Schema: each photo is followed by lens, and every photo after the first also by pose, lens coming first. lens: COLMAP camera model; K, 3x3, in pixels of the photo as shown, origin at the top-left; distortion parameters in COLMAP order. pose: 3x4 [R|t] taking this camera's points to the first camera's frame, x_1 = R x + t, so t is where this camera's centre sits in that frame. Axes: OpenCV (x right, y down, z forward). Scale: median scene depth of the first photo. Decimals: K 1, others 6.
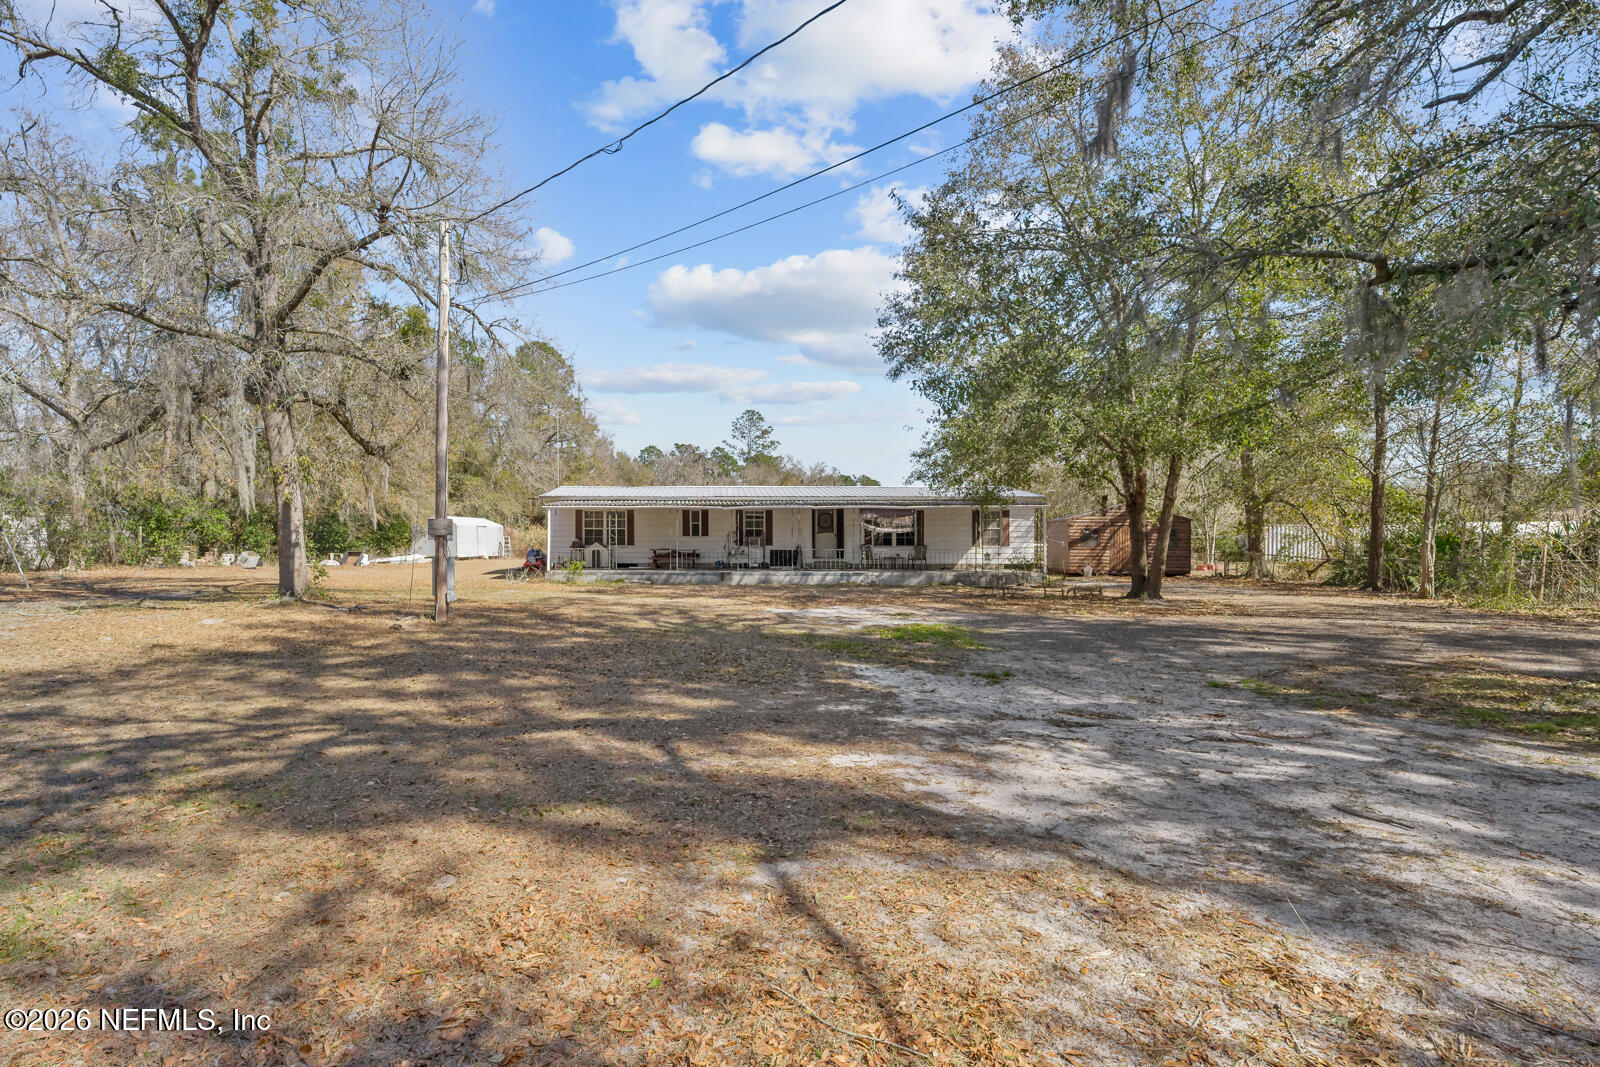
lens RADIAL K [[645.8, 0, 785.7], [0, 645.8, 535.1], [0, 0, 1]] dist [-0.001731, 0.000048]
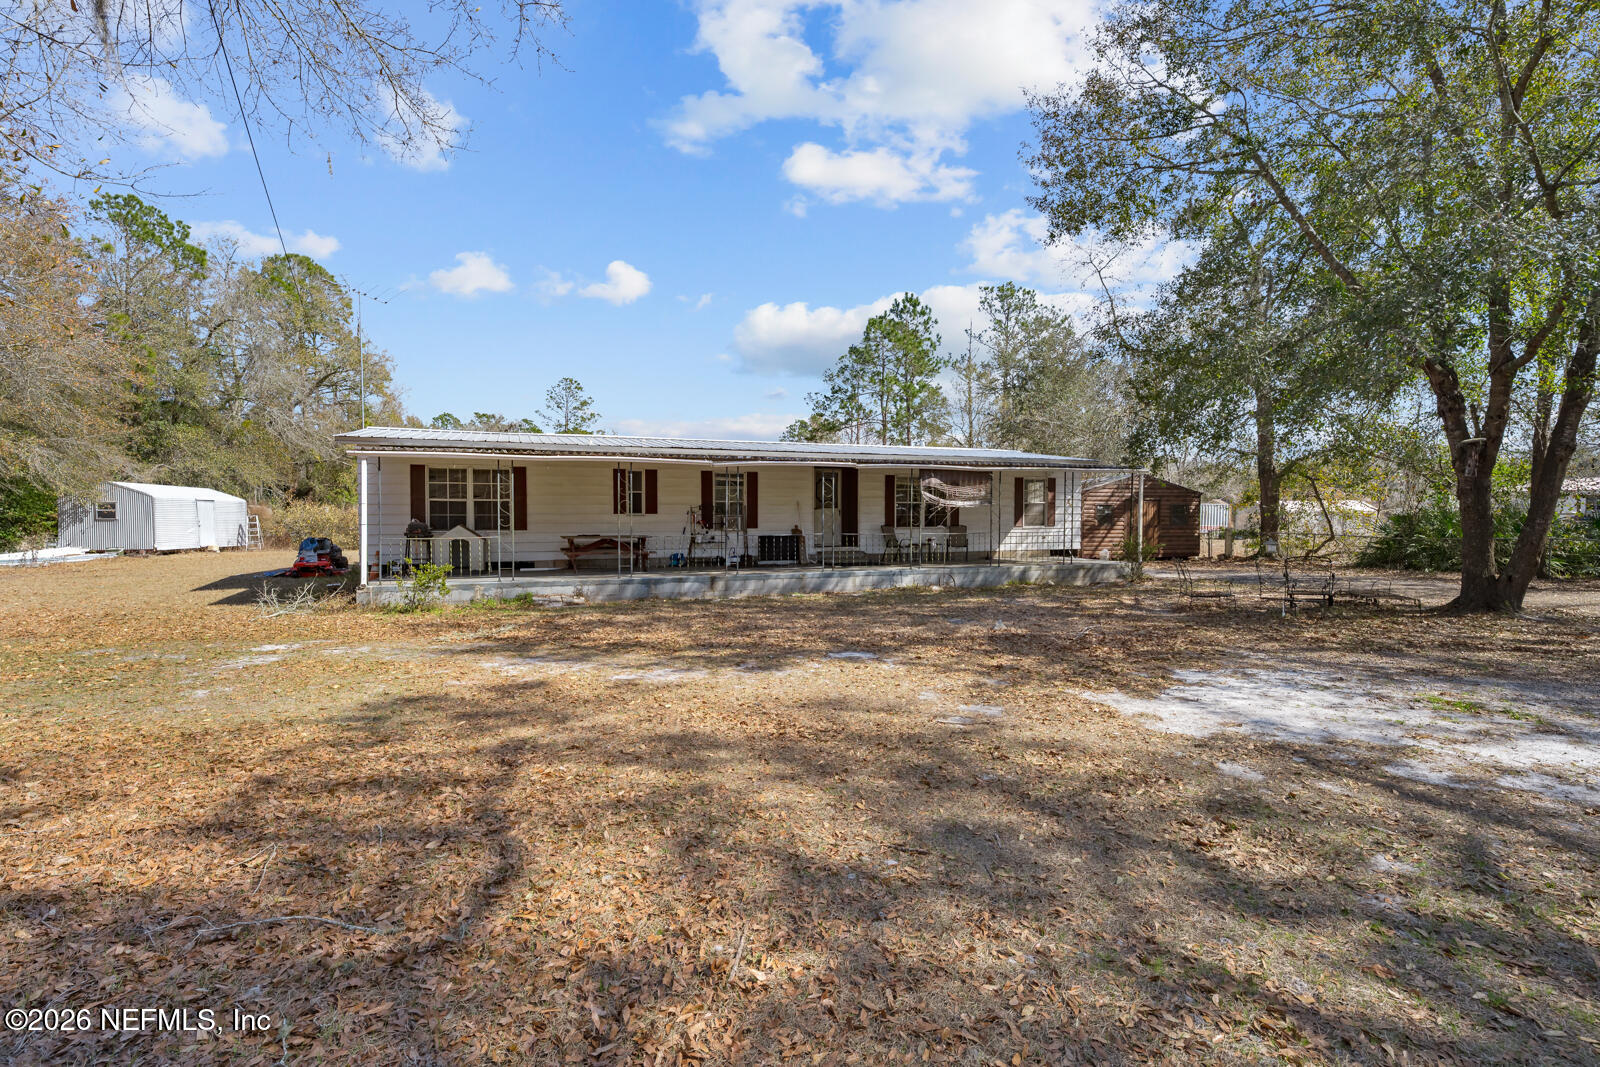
lens RADIAL K [[654.6, 0, 794.1], [0, 654.6, 523.4], [0, 0, 1]] dist [0.003742, 0.000307]
pose [[0.959234, -0.004439, 0.282579, -0.169358], [0.001071, 0.999927, 0.012073, 0.003323], [-0.282612, -0.011278, 0.959168, 0.374327]]
